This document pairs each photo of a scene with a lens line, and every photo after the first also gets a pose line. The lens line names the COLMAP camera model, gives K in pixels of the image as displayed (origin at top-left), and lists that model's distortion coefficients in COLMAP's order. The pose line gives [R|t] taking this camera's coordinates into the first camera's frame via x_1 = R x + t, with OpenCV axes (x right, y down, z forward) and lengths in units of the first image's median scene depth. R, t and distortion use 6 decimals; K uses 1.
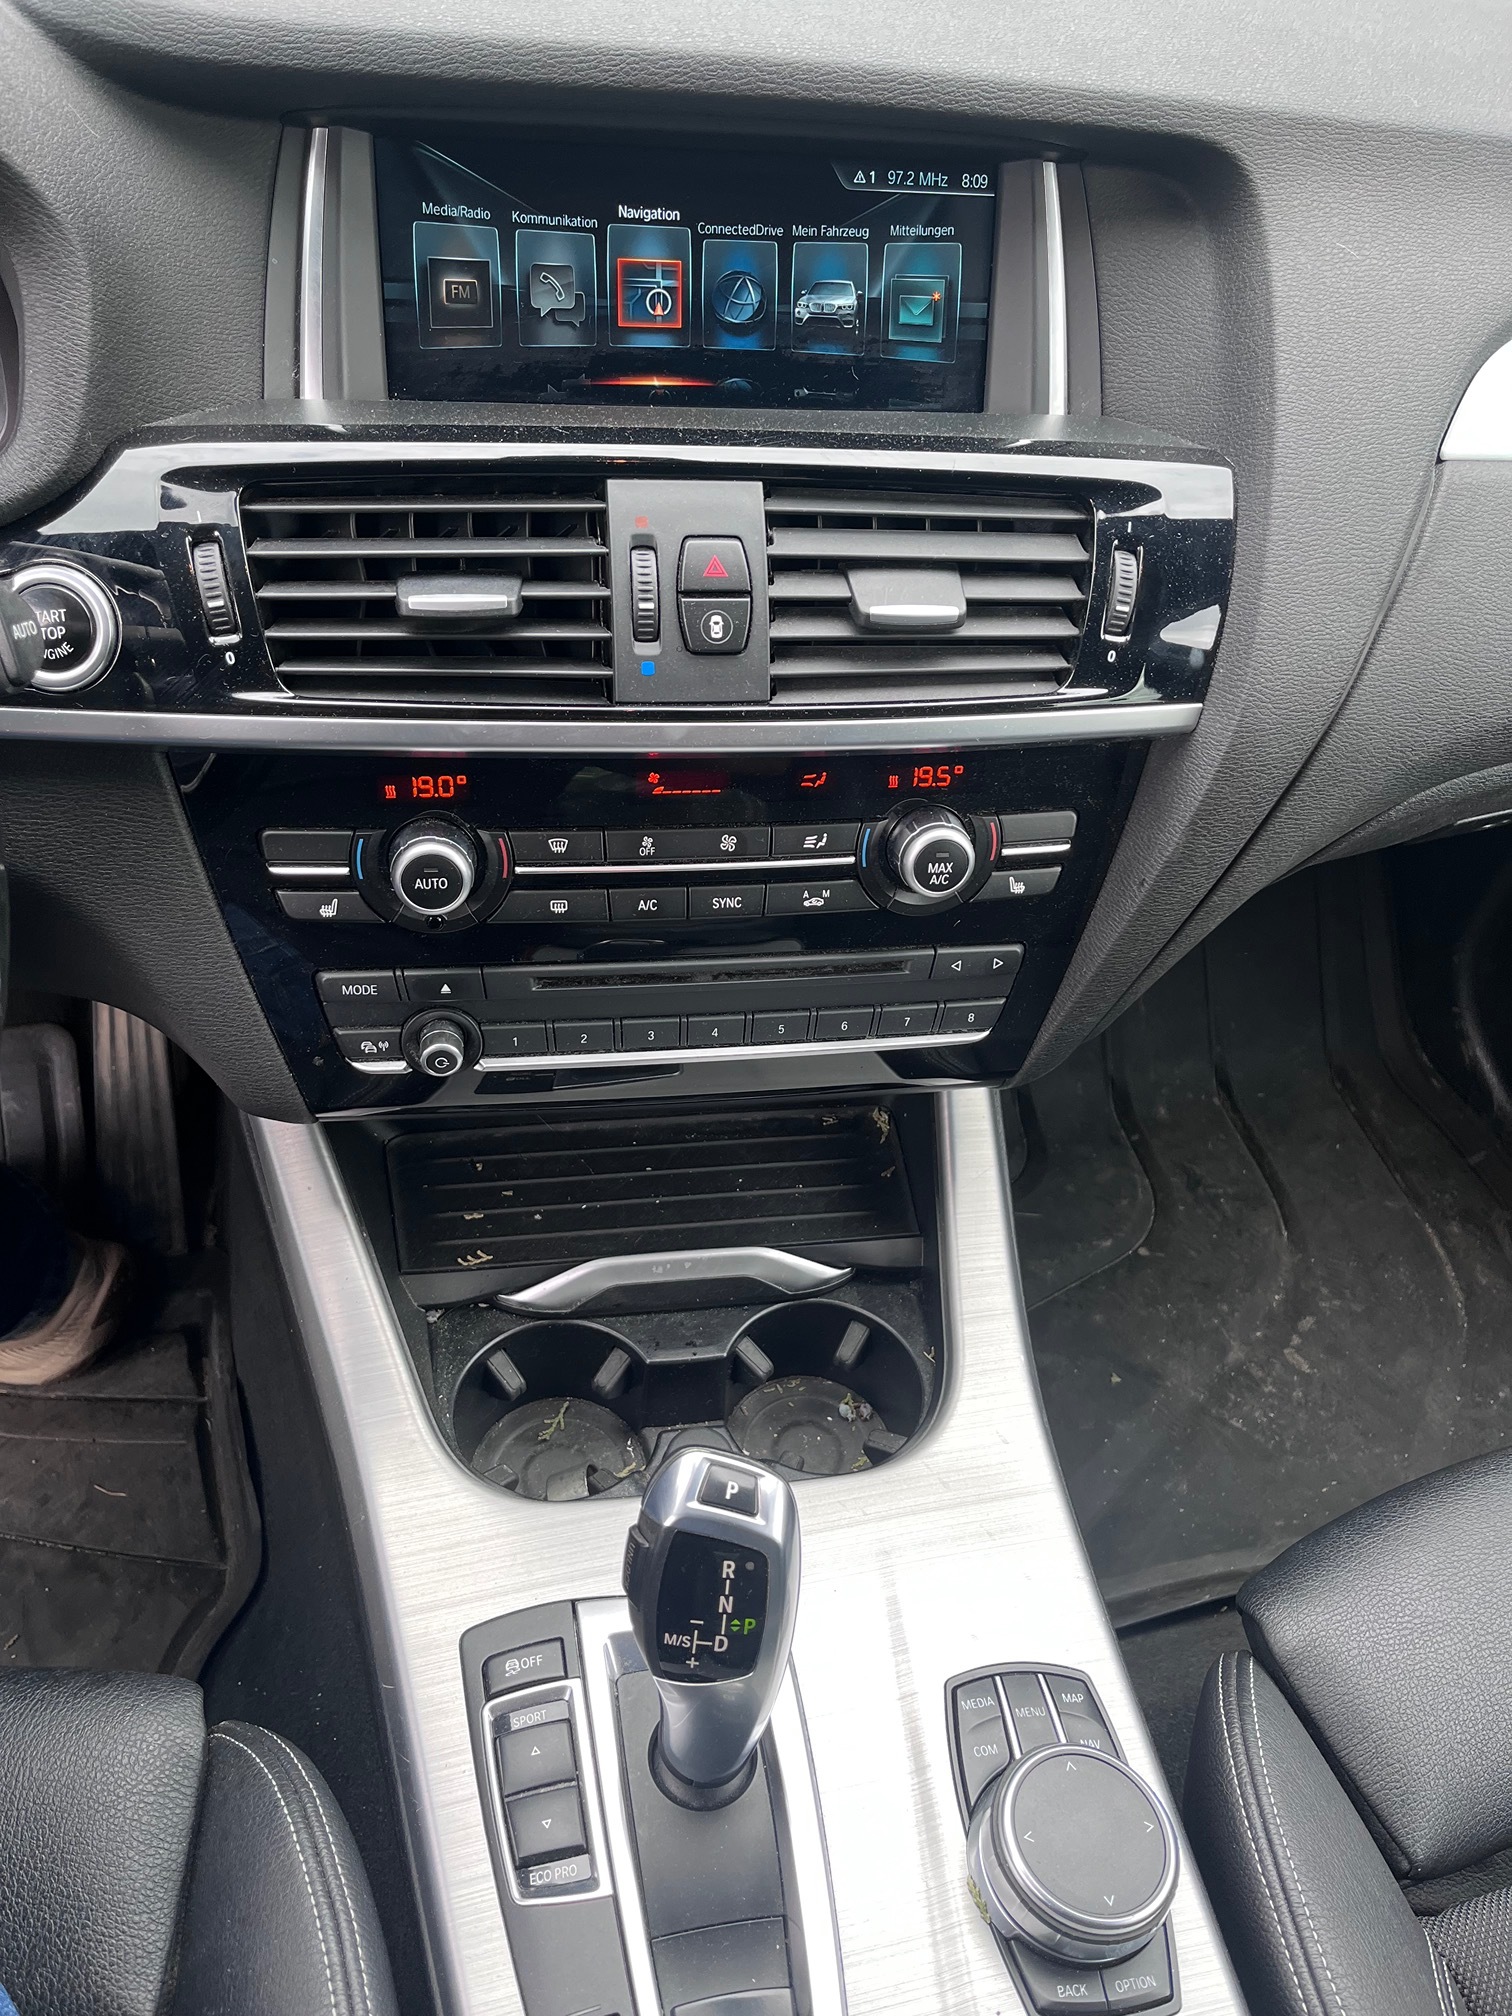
lens RADIAL K [[1544.8, 0, 754.5], [0, 1544.8, 1014.9], [0, 0, 1]] dist [0.080041, -0.110661]
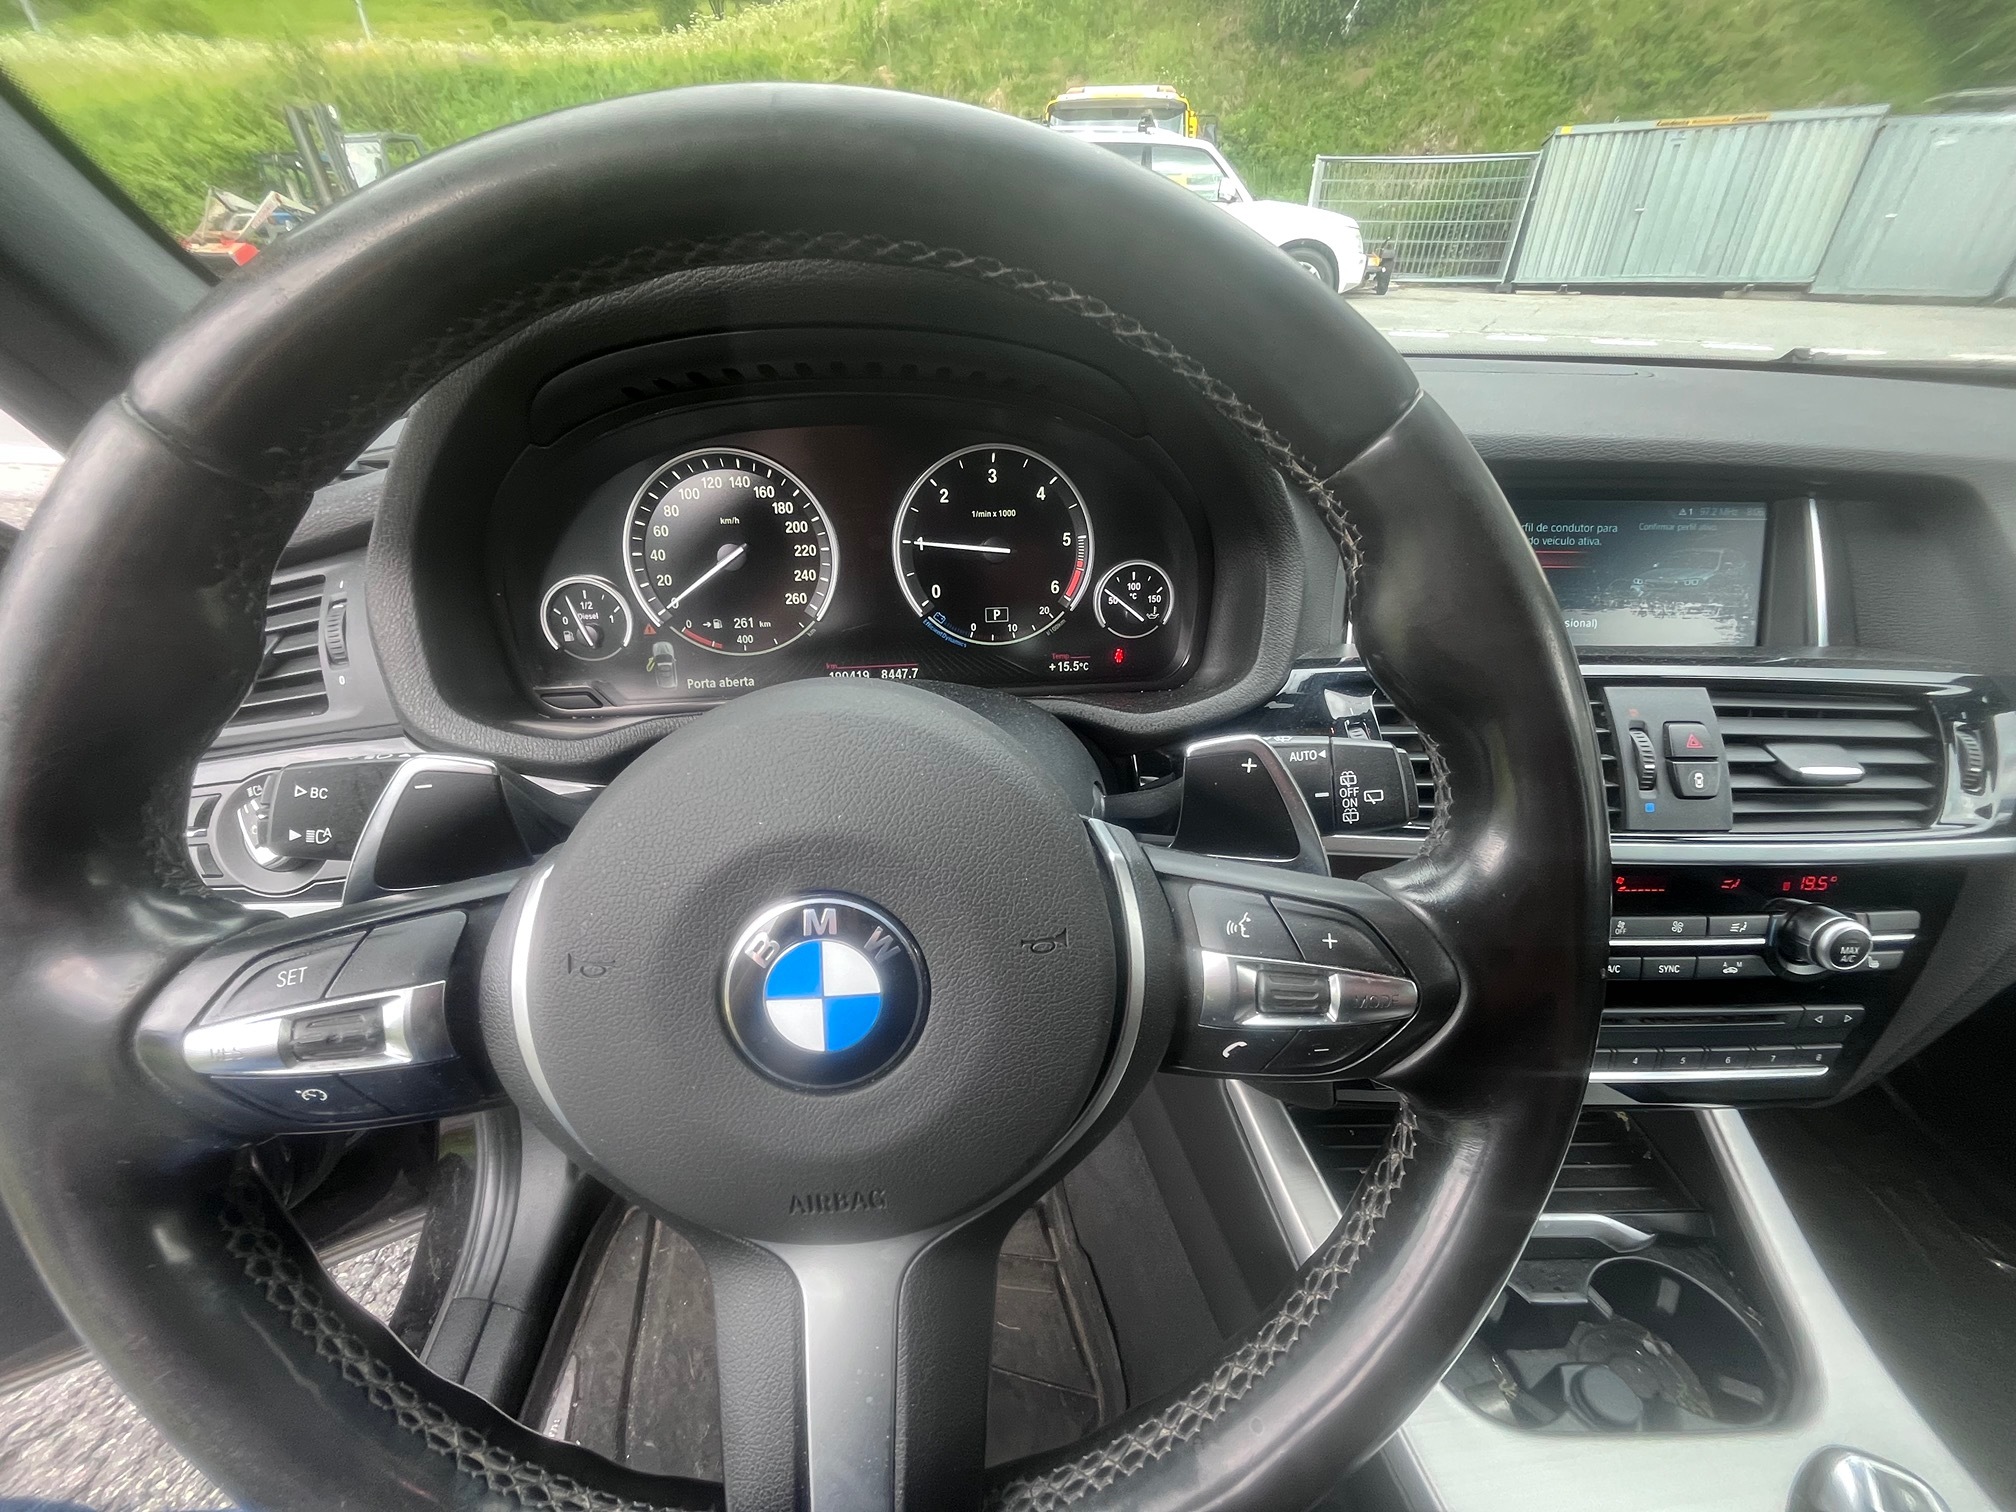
lens RADIAL K [[832.7, 0, 1002.9], [0, 832.7, 767.0], [0, 0, 1]] dist [0.004394, -0.000163]
pose [[0.989966, 0.007398, -0.141114, -0.513050], [-0.042090, 0.968738, -0.244491, -0.038917], [0.134894, 0.247977, 0.959328, 0.140890]]
